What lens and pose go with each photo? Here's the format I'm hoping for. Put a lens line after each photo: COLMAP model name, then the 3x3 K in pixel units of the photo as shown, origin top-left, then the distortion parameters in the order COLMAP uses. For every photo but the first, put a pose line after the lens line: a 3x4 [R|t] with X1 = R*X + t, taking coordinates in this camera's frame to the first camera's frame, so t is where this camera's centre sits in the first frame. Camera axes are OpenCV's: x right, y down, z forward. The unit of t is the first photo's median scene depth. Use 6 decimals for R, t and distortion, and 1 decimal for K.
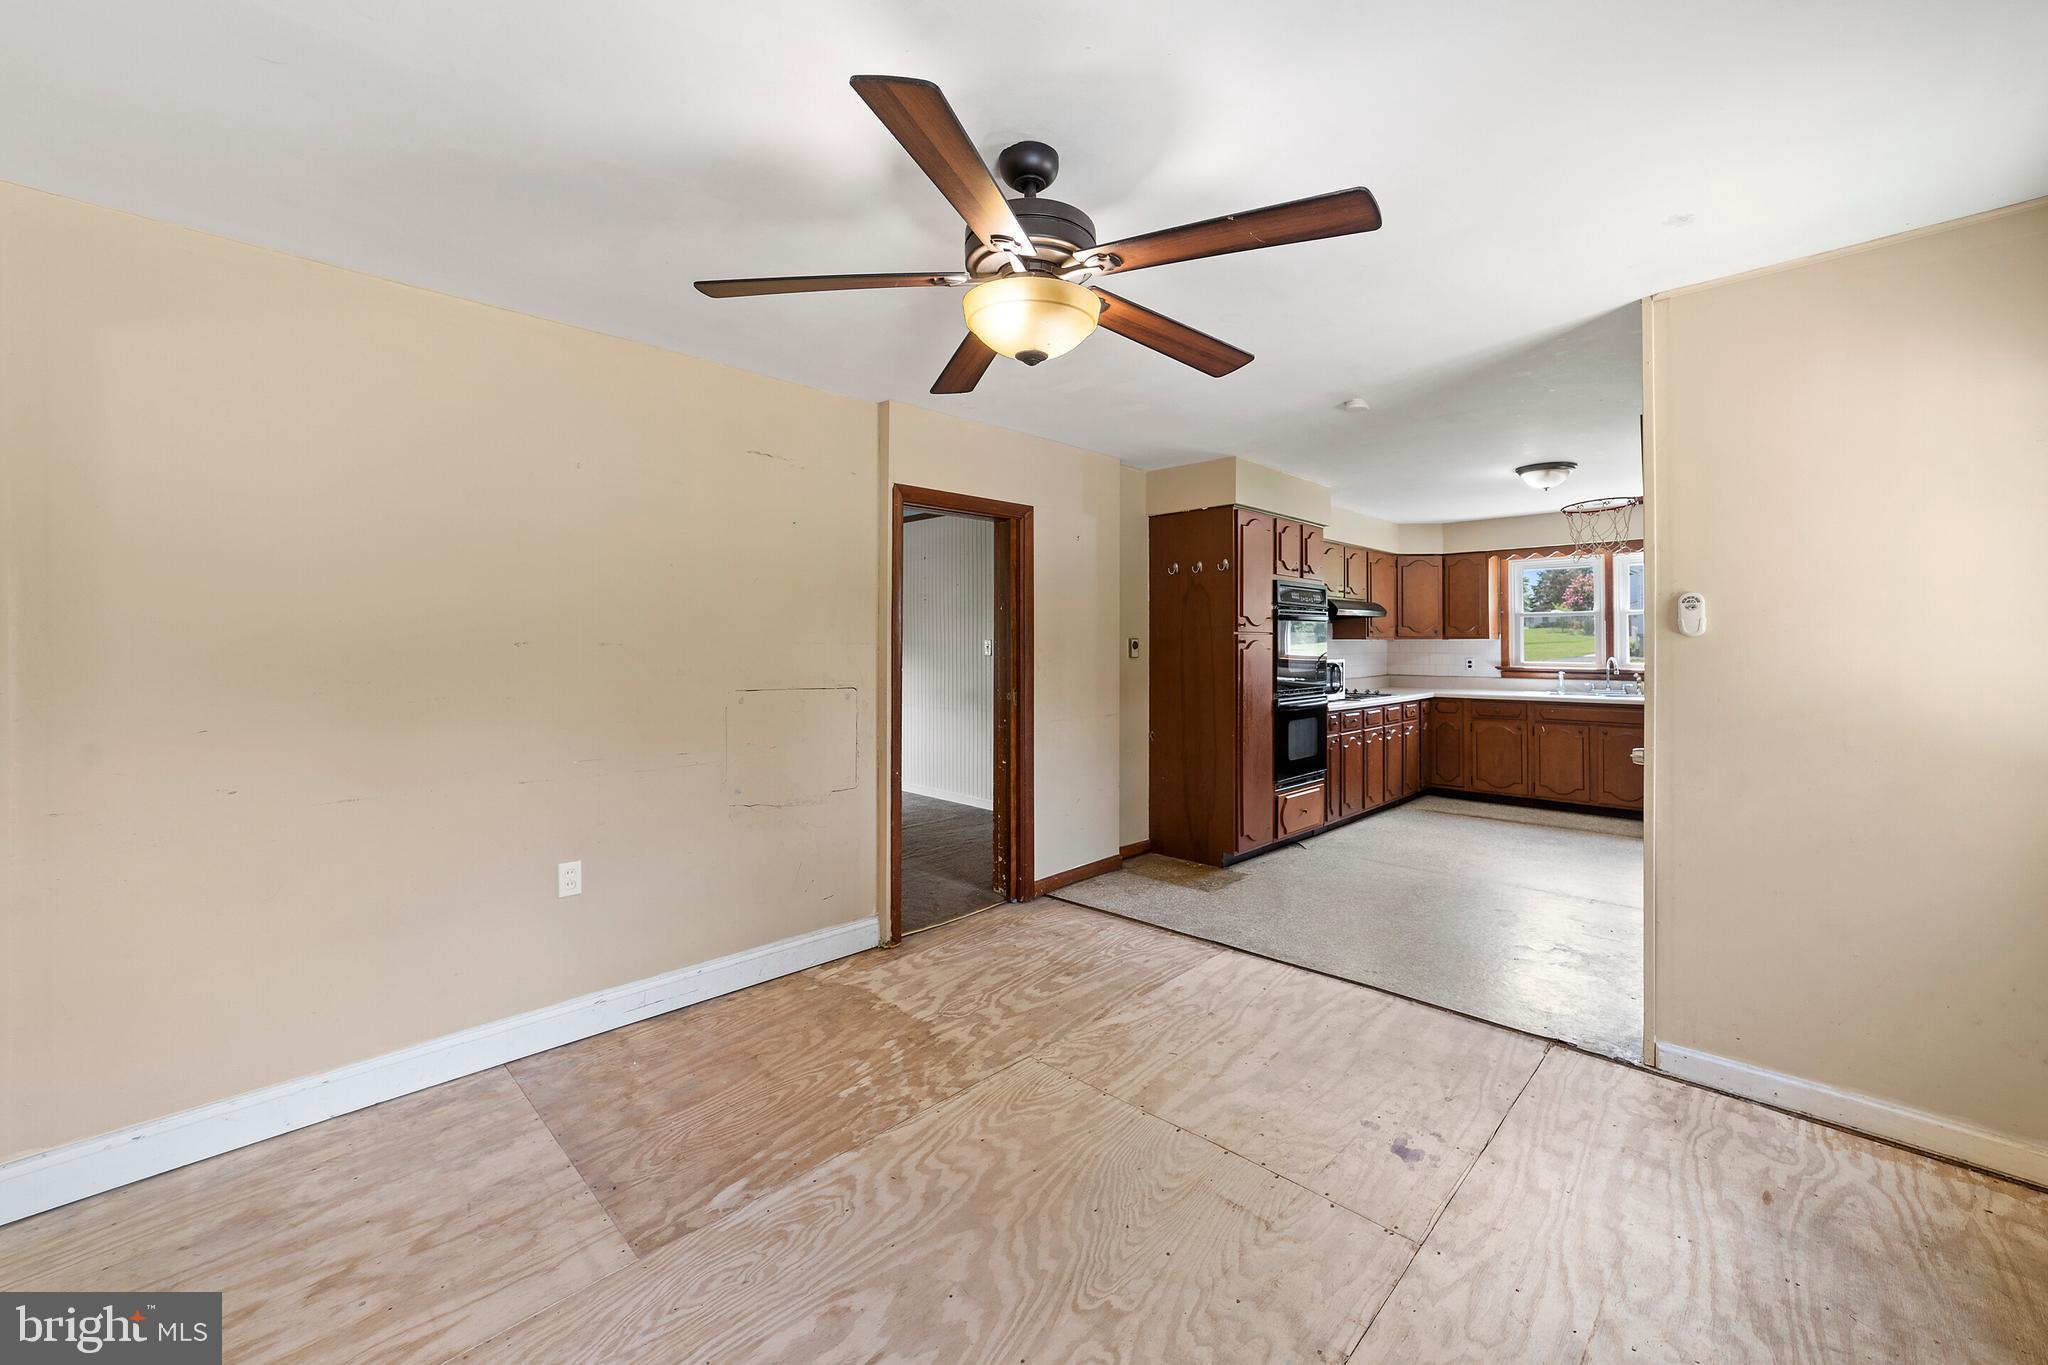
lens RADIAL K [[803.8, 0, 1022.7], [0, 803.8, 638.2], [0, 0, 1]] dist [-0.033667, 0.011465]
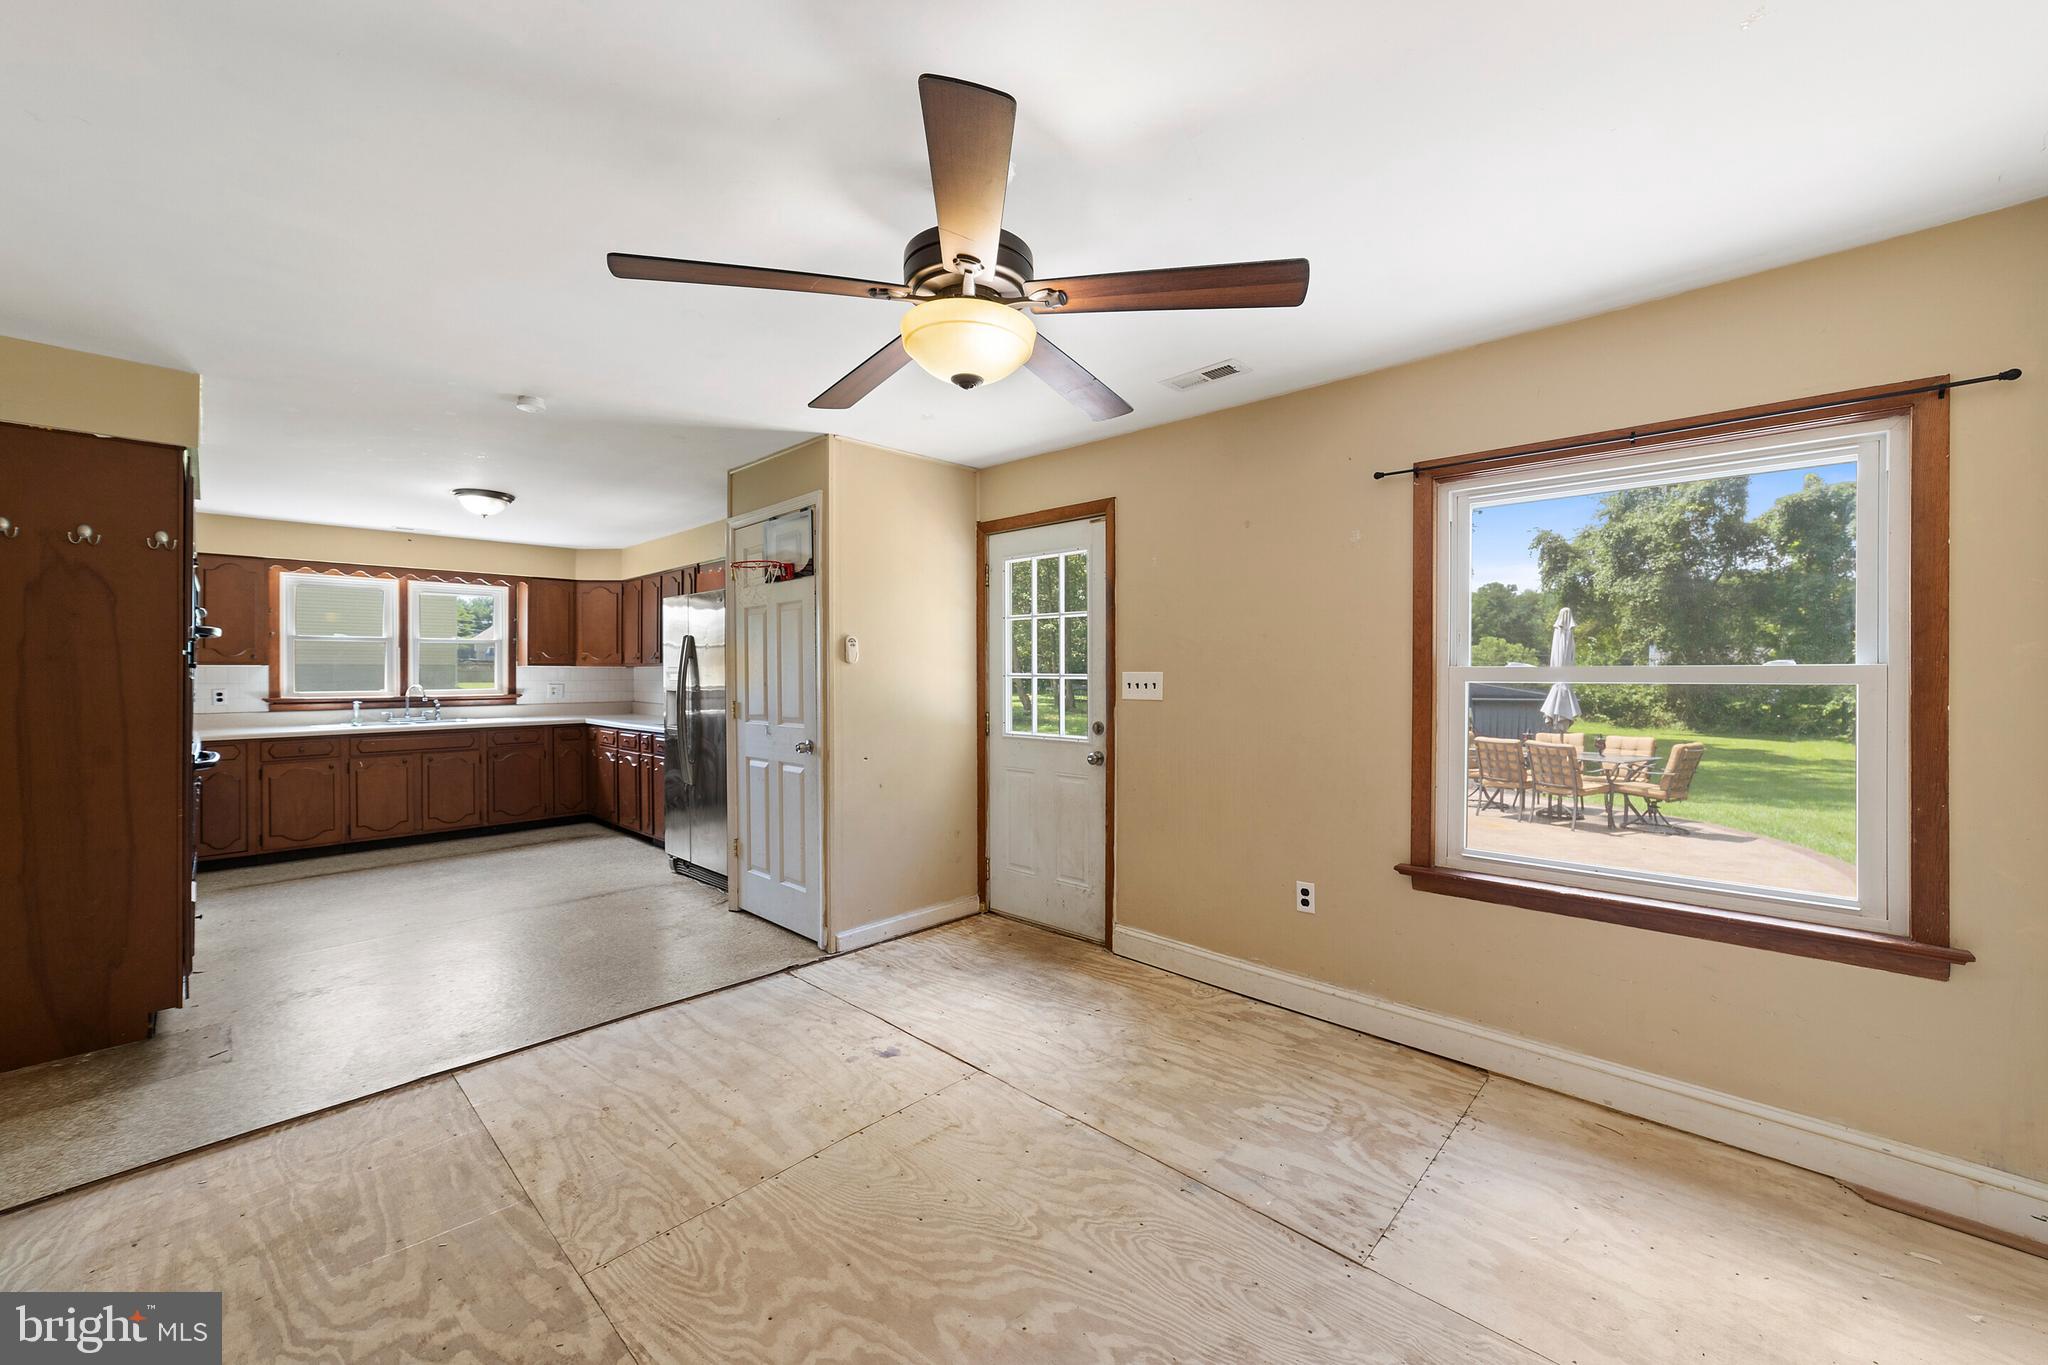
lens RADIAL K [[802.9, 0, 1024.1], [0, 802.9, 677.9], [0, 0, 1]] dist [-0.030104, 0.012713]
pose [[-0.033627, -0.007649, 0.999405, -0.535362], [-0.005402, 0.999957, 0.007472, 0.008397], [-0.999420, -0.005148, -0.033667, 0.519965]]
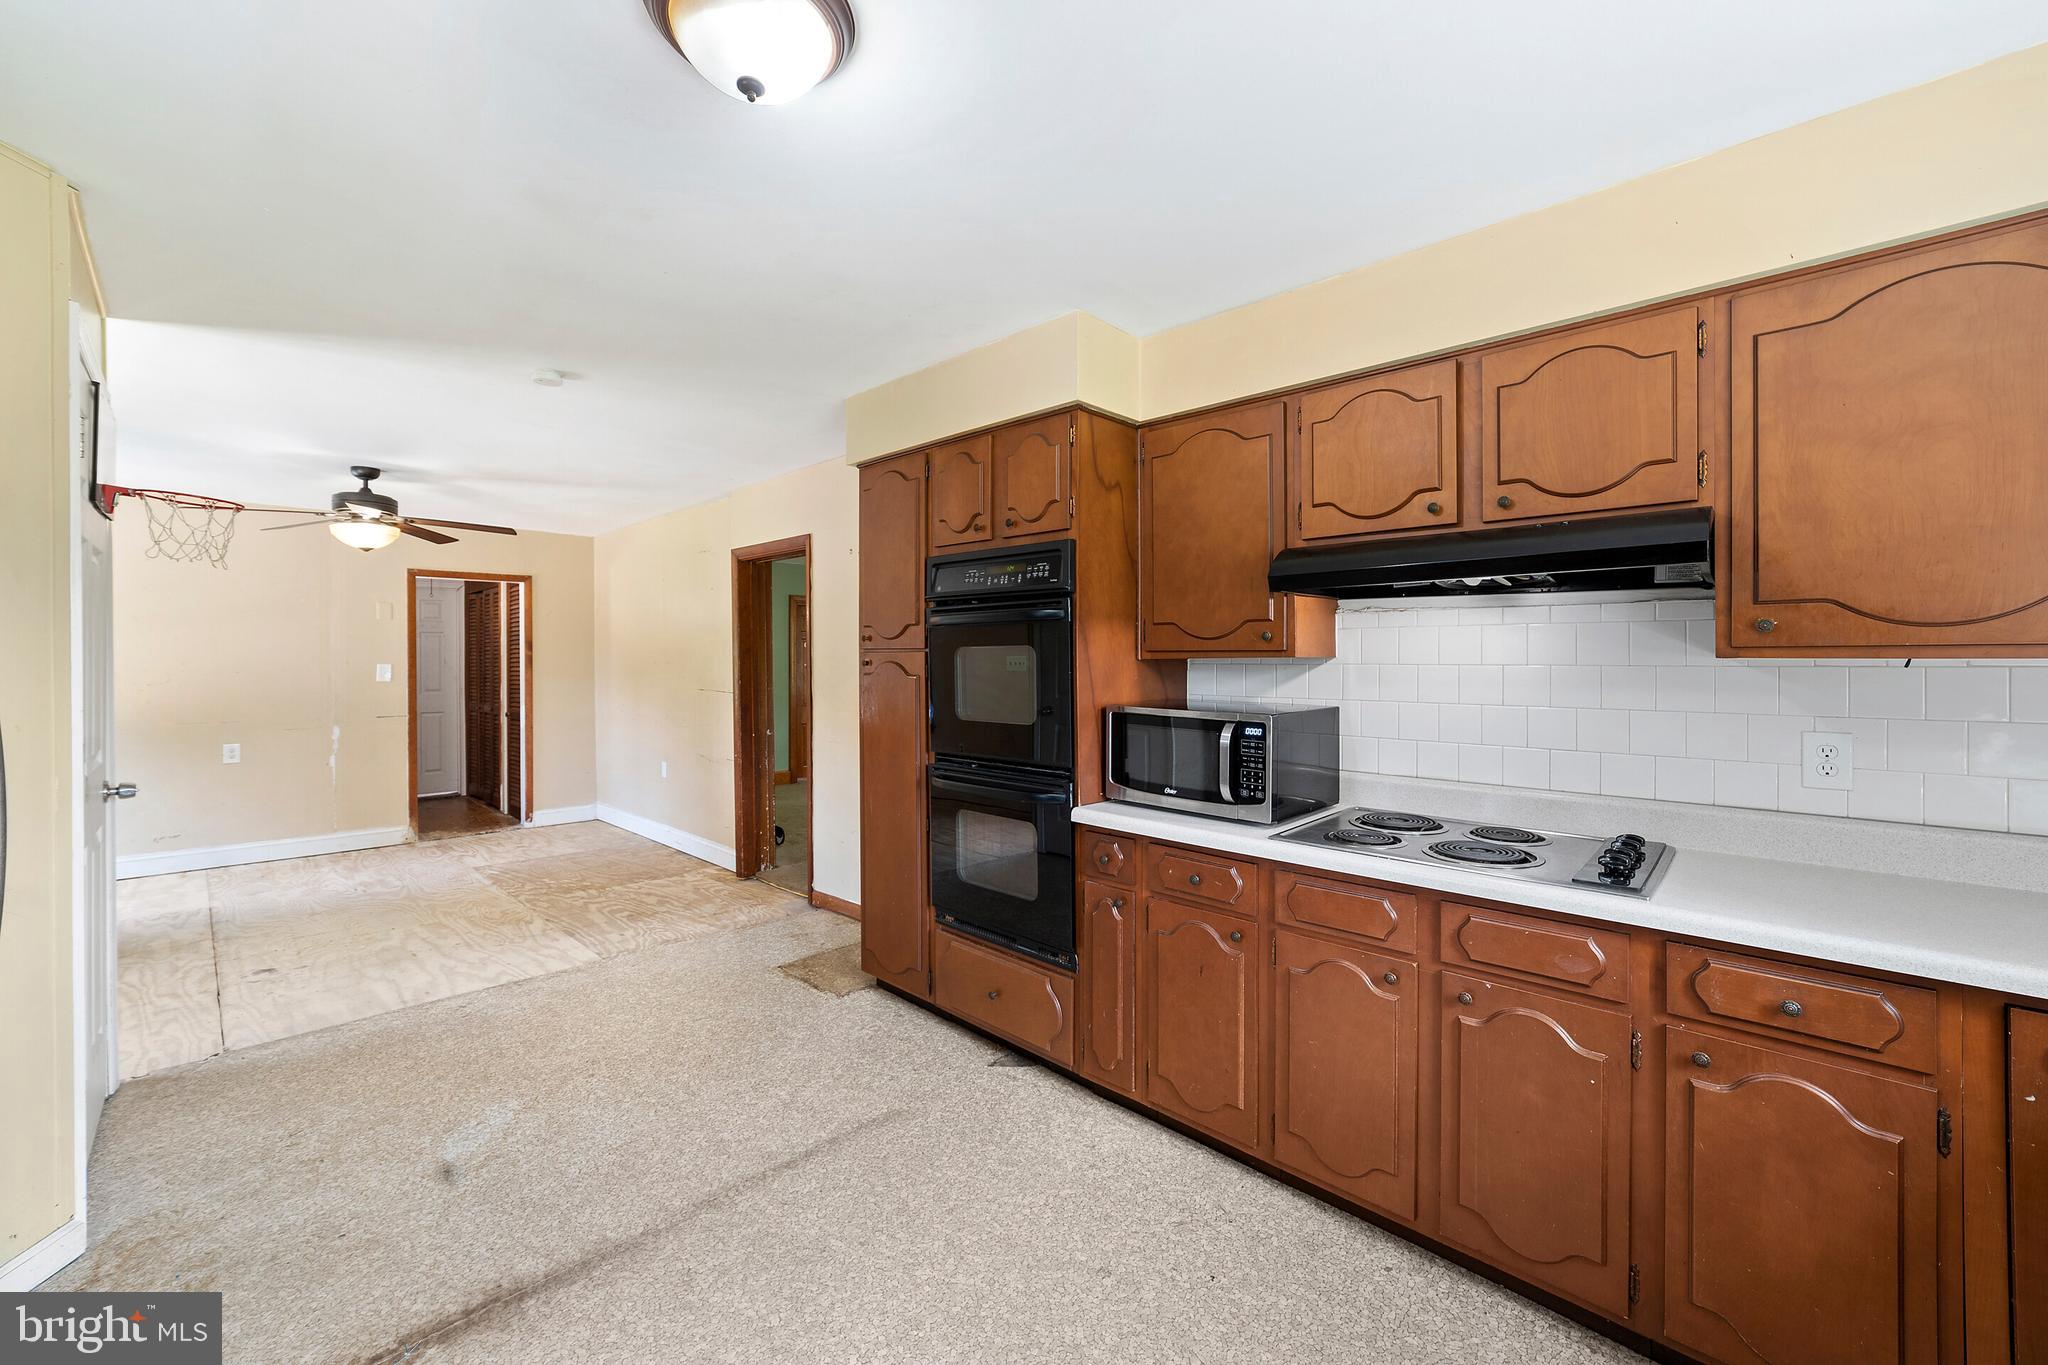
lens RADIAL K [[800.7, 0, 1026.2], [0, 800.7, 665.7], [0, 0, 1]] dist [-0.024224, 0.008243]
pose [[0.037552, 0.008332, -0.999260, 1.384246], [0.004261, 0.999955, 0.008498, 0.001817], [0.999286, -0.004577, 0.037515, 1.603293]]
